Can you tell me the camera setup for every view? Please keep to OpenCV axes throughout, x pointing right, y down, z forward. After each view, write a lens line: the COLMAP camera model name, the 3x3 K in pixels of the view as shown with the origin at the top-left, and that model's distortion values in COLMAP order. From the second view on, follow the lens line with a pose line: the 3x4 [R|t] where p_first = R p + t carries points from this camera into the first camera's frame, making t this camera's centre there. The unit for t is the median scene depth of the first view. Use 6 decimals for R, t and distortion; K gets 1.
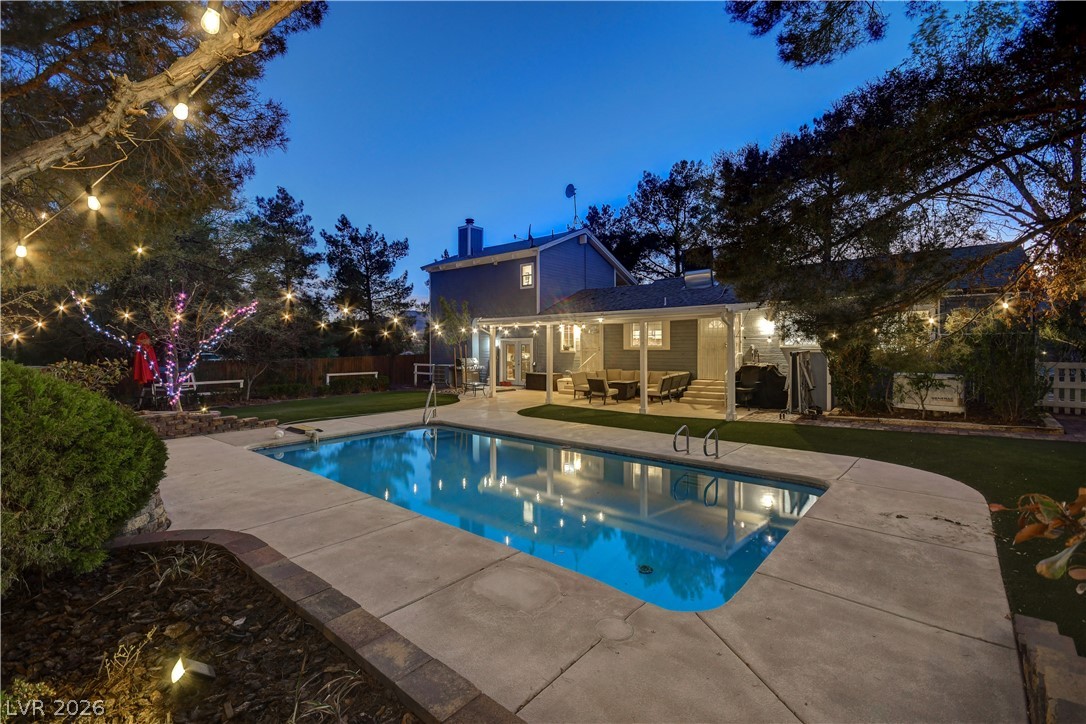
lens RADIAL K [[476.3, 0, 542.1], [0, 476.3, 351.3], [0, 0, 1]] dist [0.008731, -0.000024]
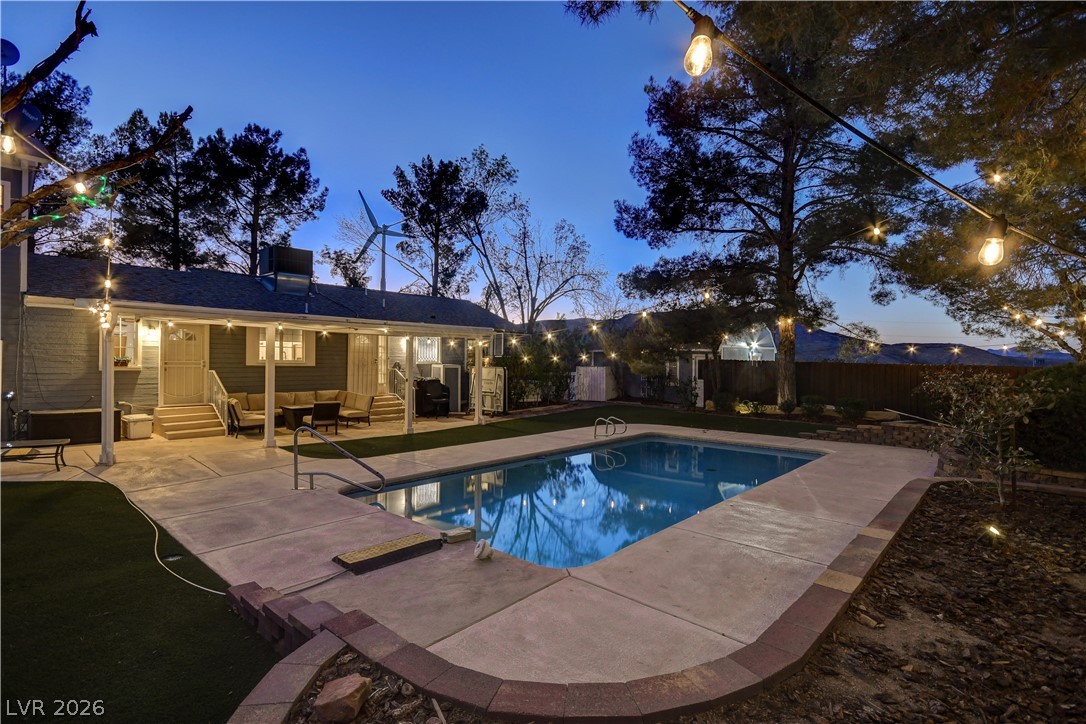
lens RADIAL K [[516.2, 0, 540.4], [0, 516.2, 361.5], [0, 0, 1]] dist [0.013342, -0.000540]
pose [[0.038462, 0.009295, 0.999217, -0.621784], [0.003445, 0.999950, -0.009435, -0.000269], [-0.999254, 0.003805, 0.038428, 0.551202]]
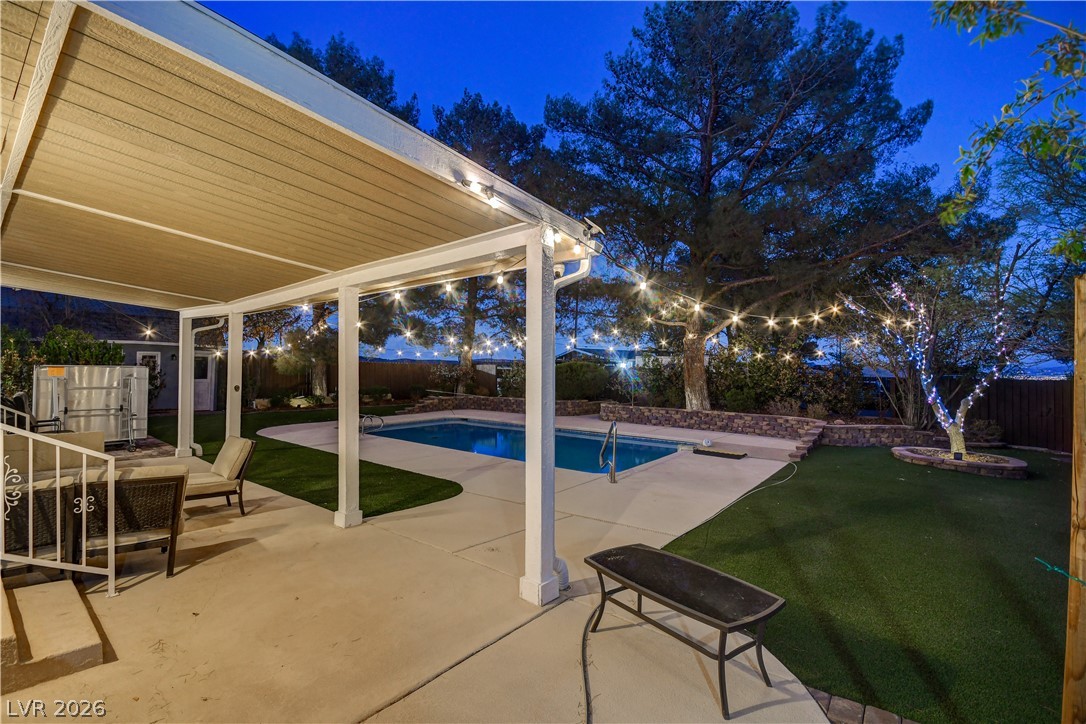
lens RADIAL K [[476.3, 0, 542.1], [0, 476.3, 351.3], [0, 0, 1]] dist [0.008731, -0.000024]
pose [[-0.999760, -0.000829, -0.021890, -0.096294], [-0.000339, 0.999750, -0.022349, -0.003342], [0.021903, -0.022336, -0.999511, 1.222673]]
